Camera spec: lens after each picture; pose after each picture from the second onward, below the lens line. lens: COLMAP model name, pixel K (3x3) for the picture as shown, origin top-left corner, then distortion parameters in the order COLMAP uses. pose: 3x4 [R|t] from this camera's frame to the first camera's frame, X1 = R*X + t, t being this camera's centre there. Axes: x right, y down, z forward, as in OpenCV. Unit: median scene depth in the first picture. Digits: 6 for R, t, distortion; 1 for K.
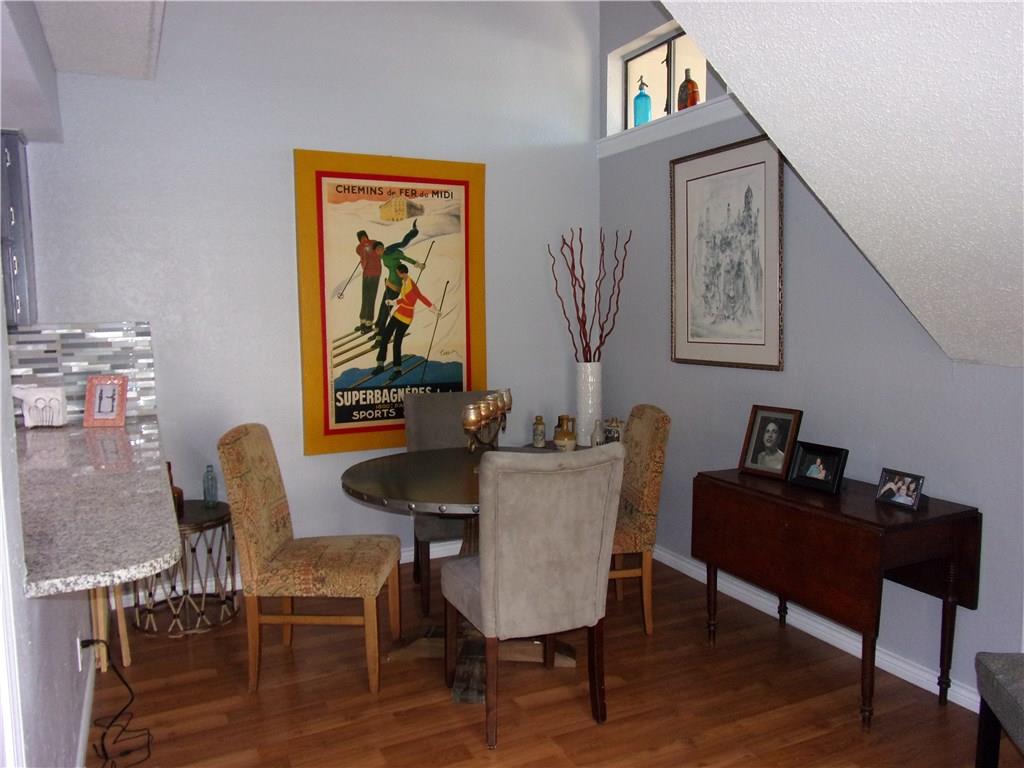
lens RADIAL K [[798.5, 0, 518.0], [0, 798.5, 383.3], [0, 0, 1]] dist [0.002861, -0.005813]
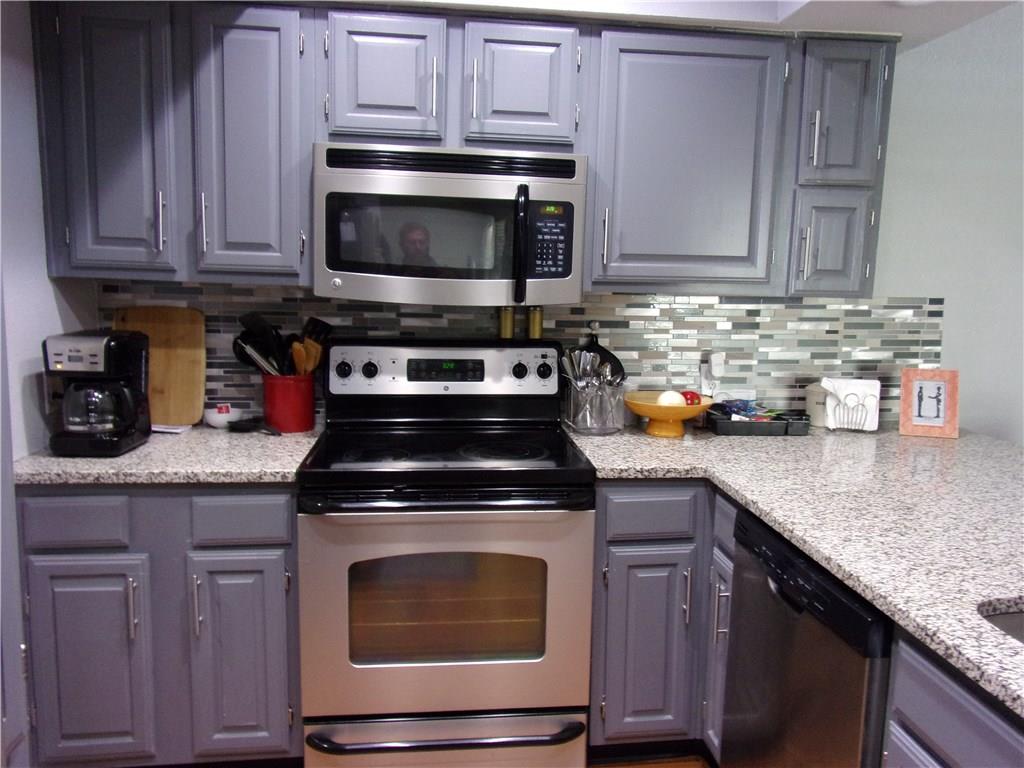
lens RADIAL K [[798.5, 0, 518.0], [0, 798.5, 383.3], [0, 0, 1]] dist [0.002861, -0.005813]
pose [[0.943554, 0.076000, -0.322382, -0.601788], [-0.066383, 0.996962, 0.040740, -0.000894], [0.324498, -0.017040, 0.945733, 0.150778]]
